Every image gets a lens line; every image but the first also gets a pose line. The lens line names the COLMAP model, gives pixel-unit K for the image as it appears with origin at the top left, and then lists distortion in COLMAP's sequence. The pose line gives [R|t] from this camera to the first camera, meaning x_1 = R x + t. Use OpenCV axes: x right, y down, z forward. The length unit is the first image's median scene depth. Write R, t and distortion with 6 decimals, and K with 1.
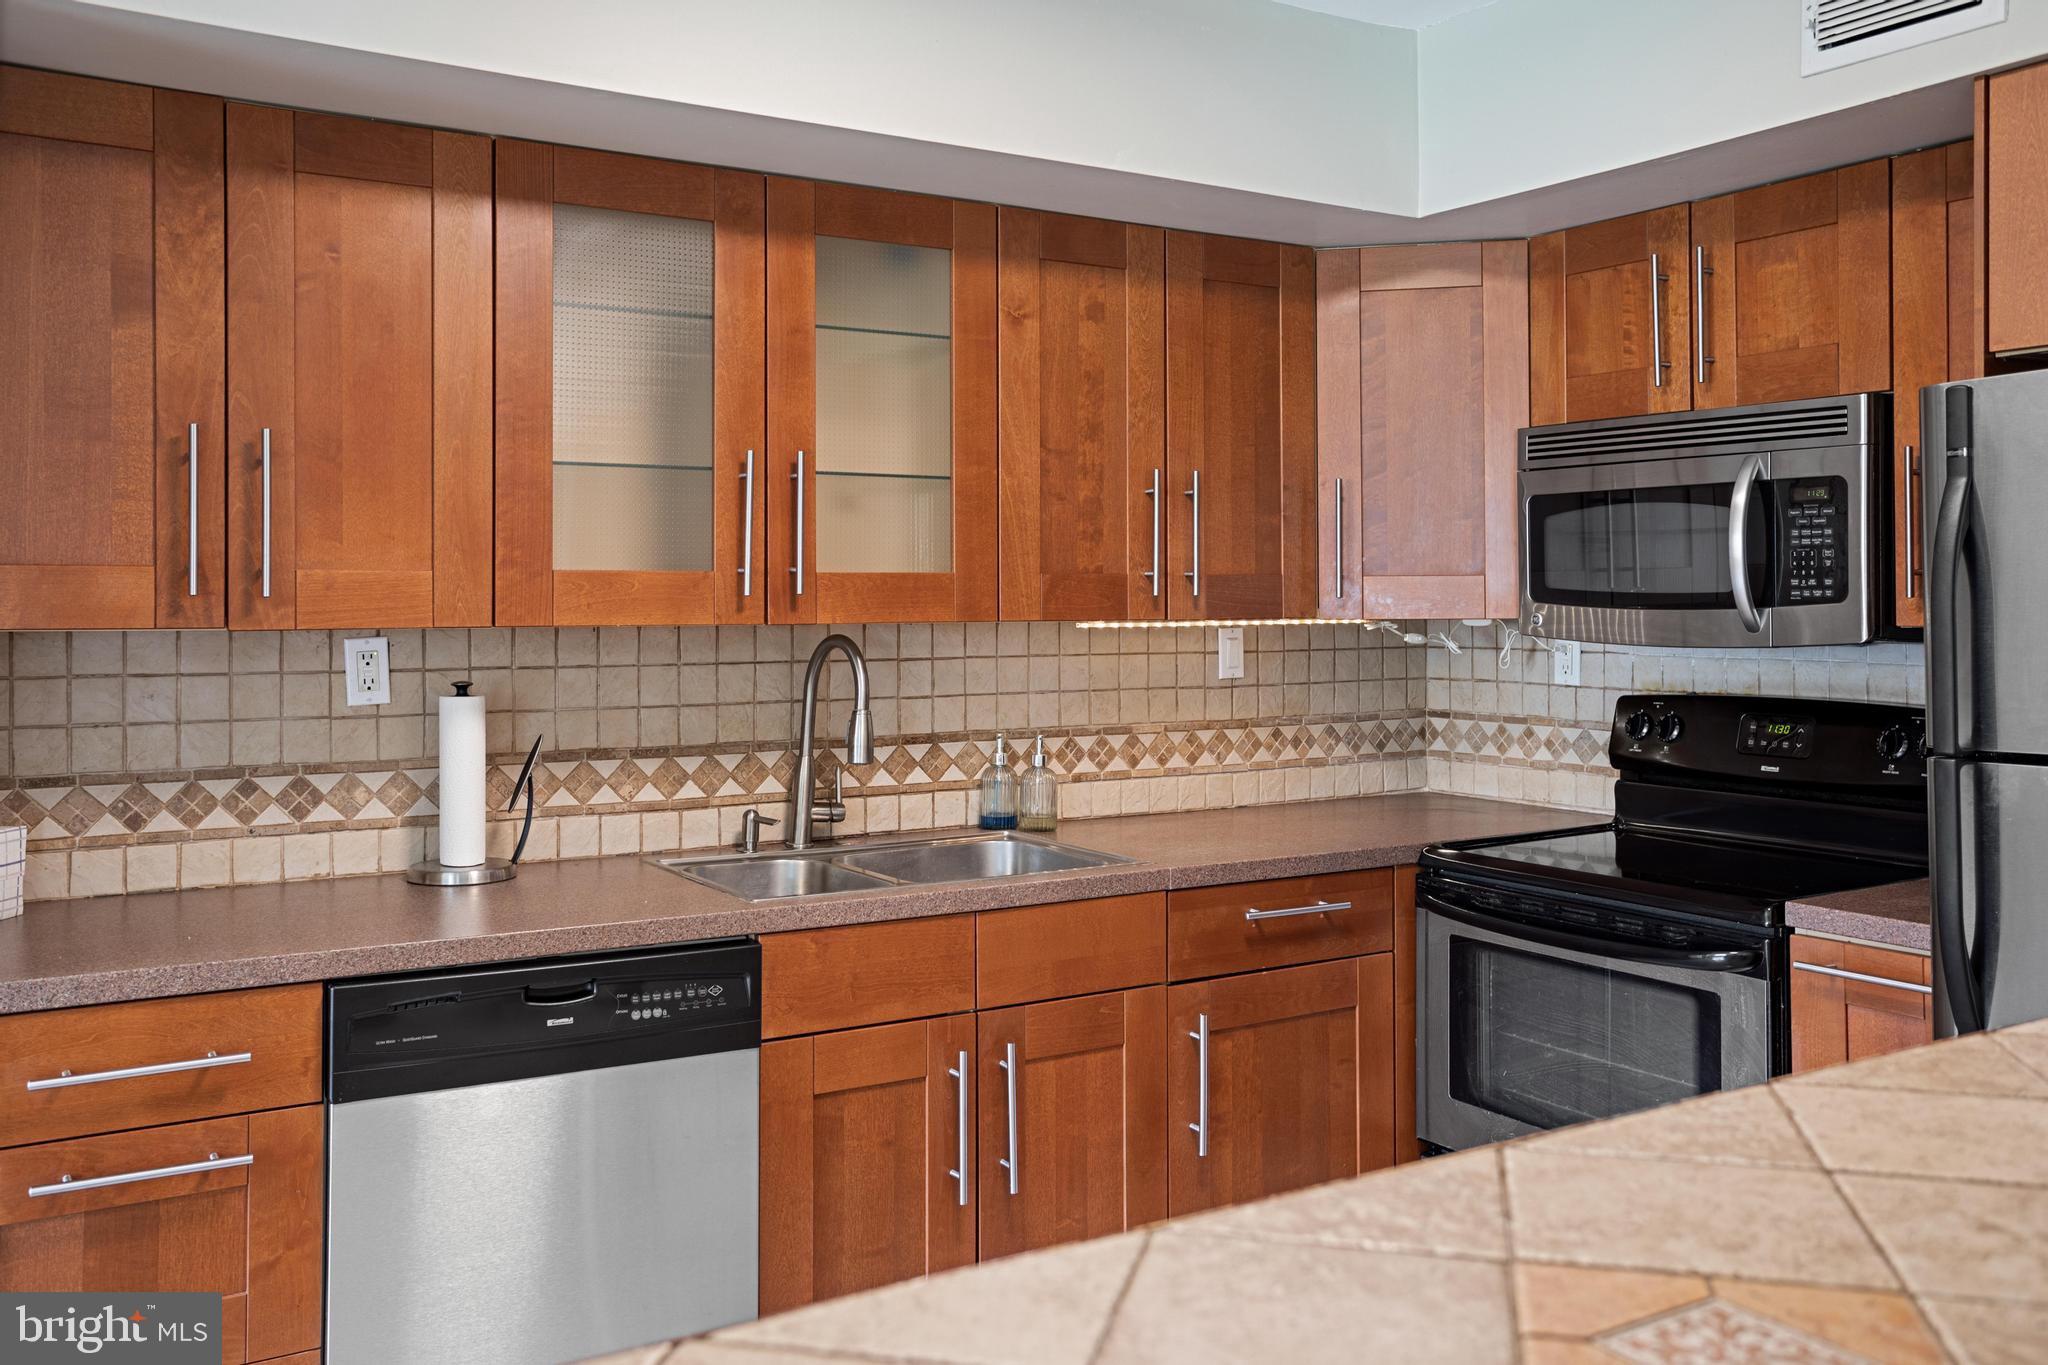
lens RADIAL K [[1797.3, 0, 1023.7], [0, 1797.3, 633.7], [0, 0, 1]] dist [0.016225, 0.003396]
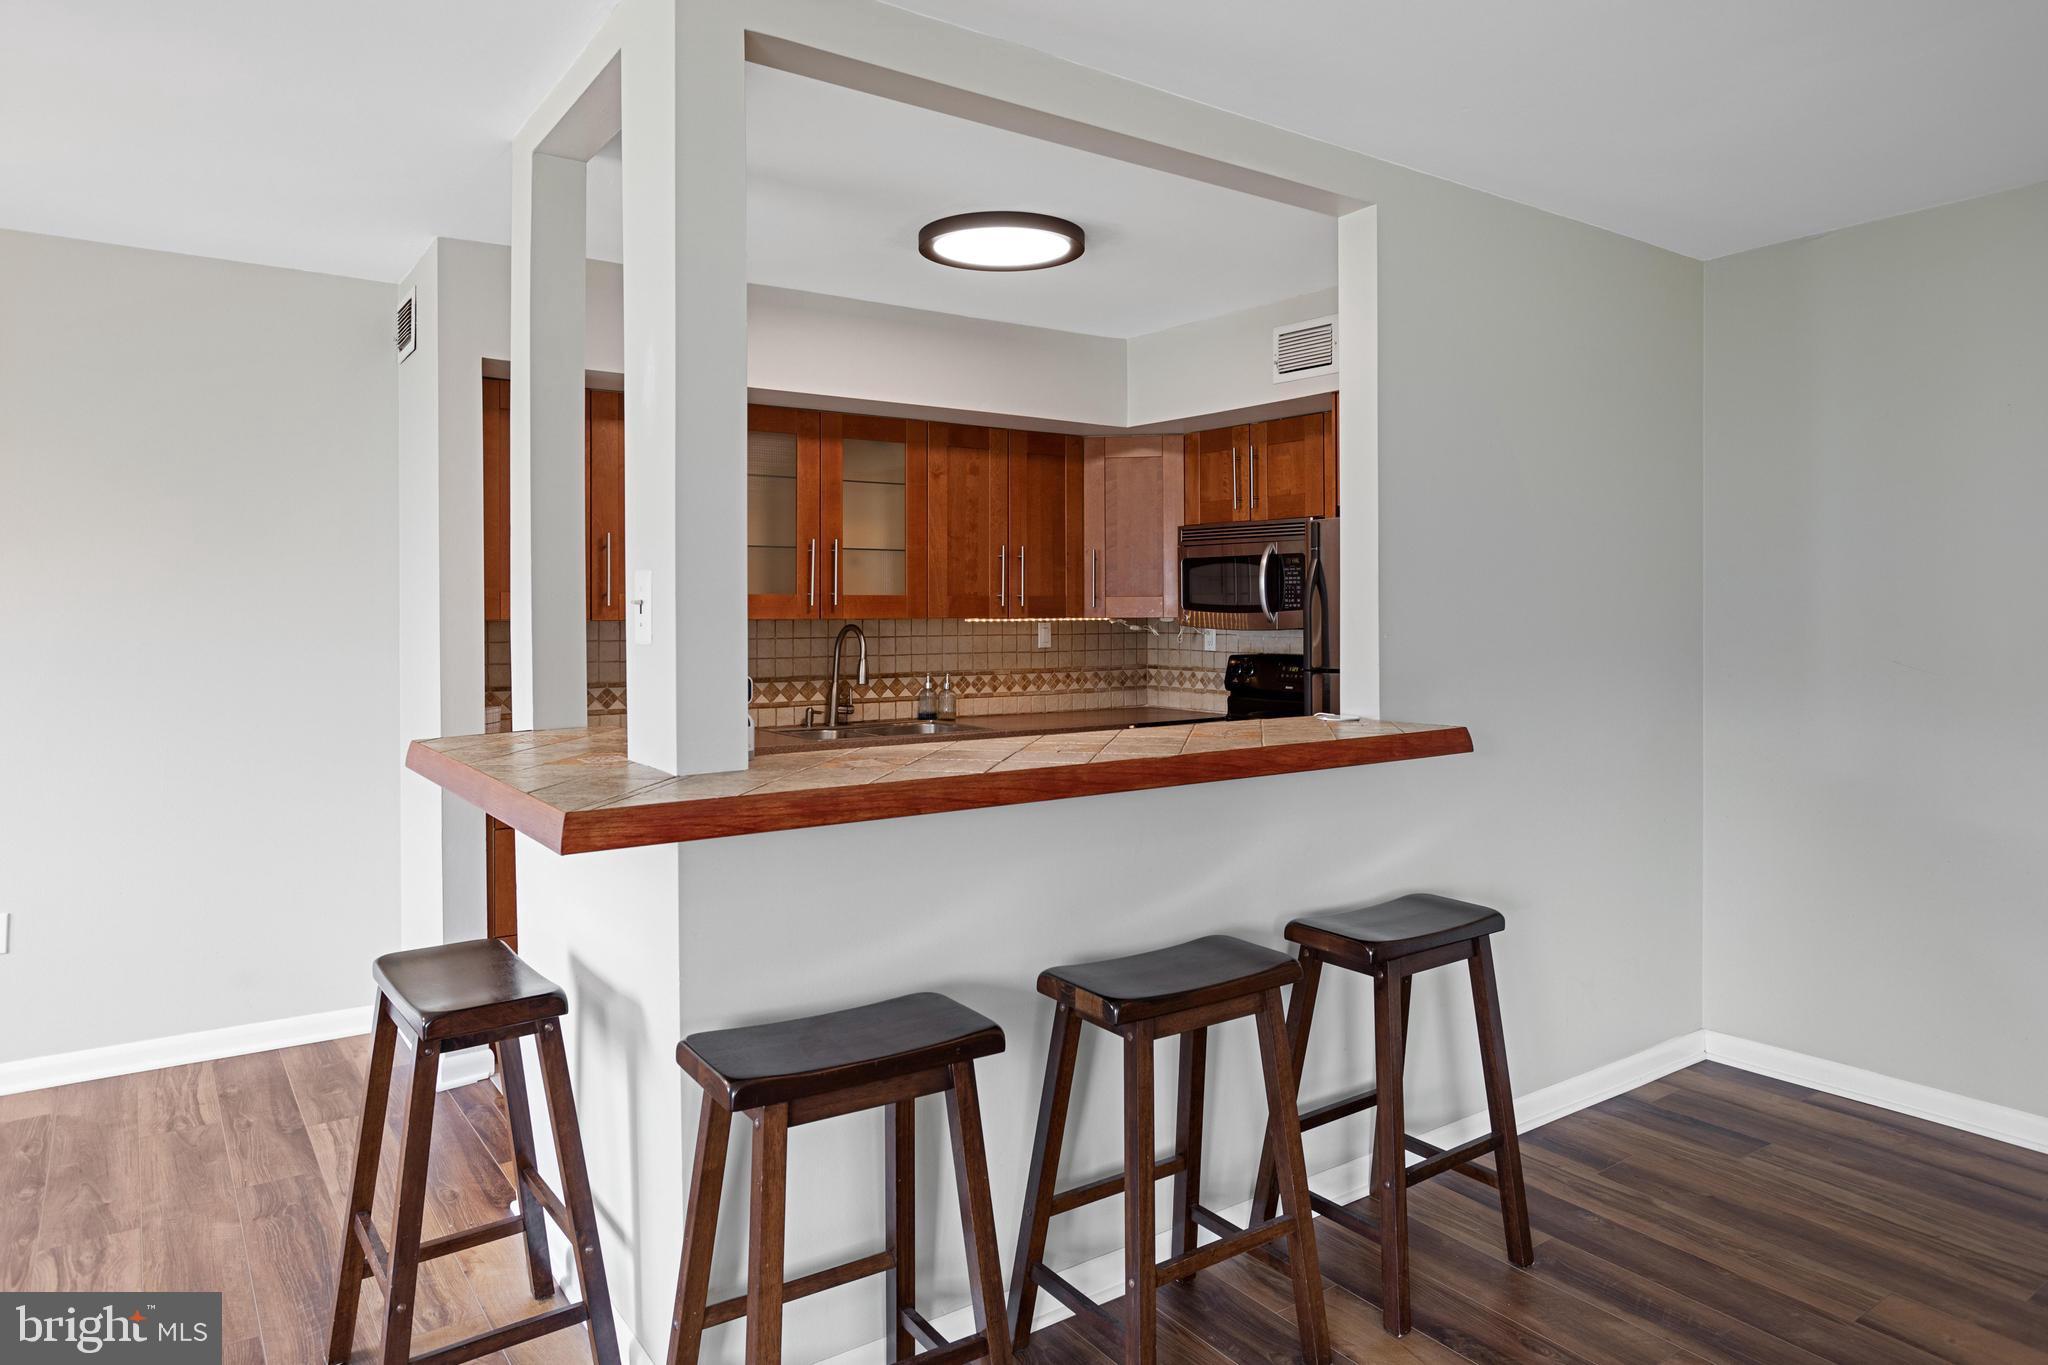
lens RADIAL K [[1315.4, 0, 1023.8], [0, 1315.4, 613.0], [0, 0, 1]] dist [-0.005360, -0.000130]
pose [[0.998302, 0.000852, 0.058237, 0.008128], [0.000172, 0.999845, -0.017577, 0.013403], [-0.058243, 0.017557, 0.998148, -0.515848]]
